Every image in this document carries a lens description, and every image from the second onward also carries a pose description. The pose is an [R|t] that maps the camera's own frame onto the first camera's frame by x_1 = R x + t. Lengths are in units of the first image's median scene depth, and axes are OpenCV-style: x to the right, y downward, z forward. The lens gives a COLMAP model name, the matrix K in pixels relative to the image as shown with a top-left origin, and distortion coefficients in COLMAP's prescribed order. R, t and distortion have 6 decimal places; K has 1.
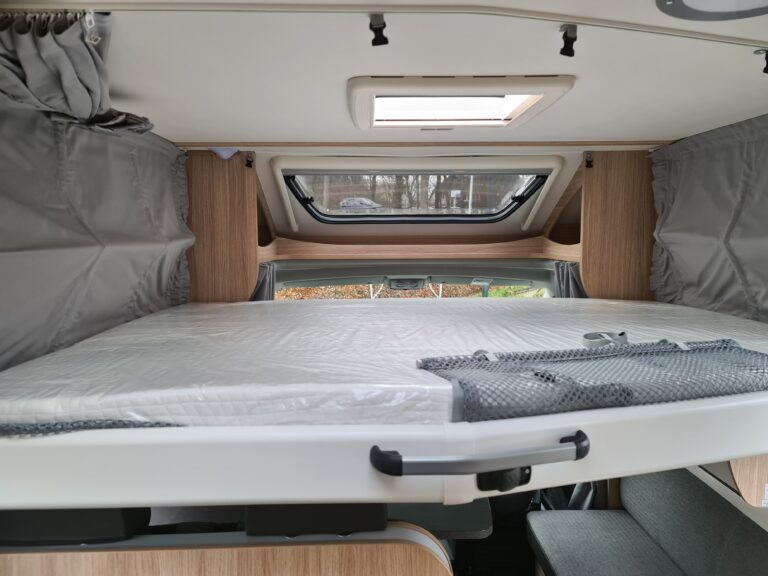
lens RADIAL K [[558.7, 0, 381.2], [0, 558.7, 284.2], [0, 0, 1]] dist [0.073823, -0.060706]
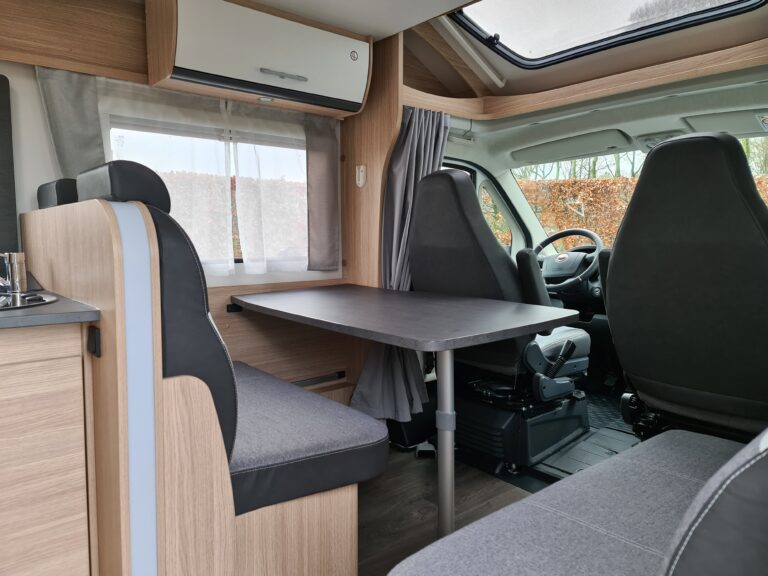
lens RADIAL K [[558.7, 0, 381.2], [0, 558.7, 284.2], [0, 0, 1]] dist [0.073823, -0.060706]
pose [[0.647122, 0.070215, -0.759146, 0.466647], [-0.057485, 0.997409, 0.043251, 0.209520], [0.760216, 0.015651, 0.649482, 0.288014]]
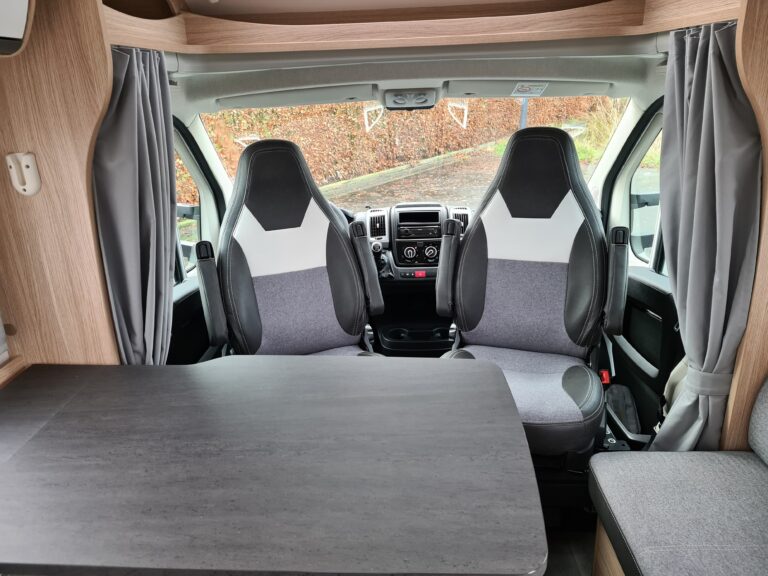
lens RADIAL K [[558.7, 0, 381.2], [0, 558.7, 284.2], [0, 0, 1]] dist [0.073823, -0.060706]
pose [[0.998487, -0.012978, -0.053428, 0.053431], [0.026676, 0.964055, 0.264360, 0.040544], [0.048077, -0.265385, 0.962943, 0.382905]]
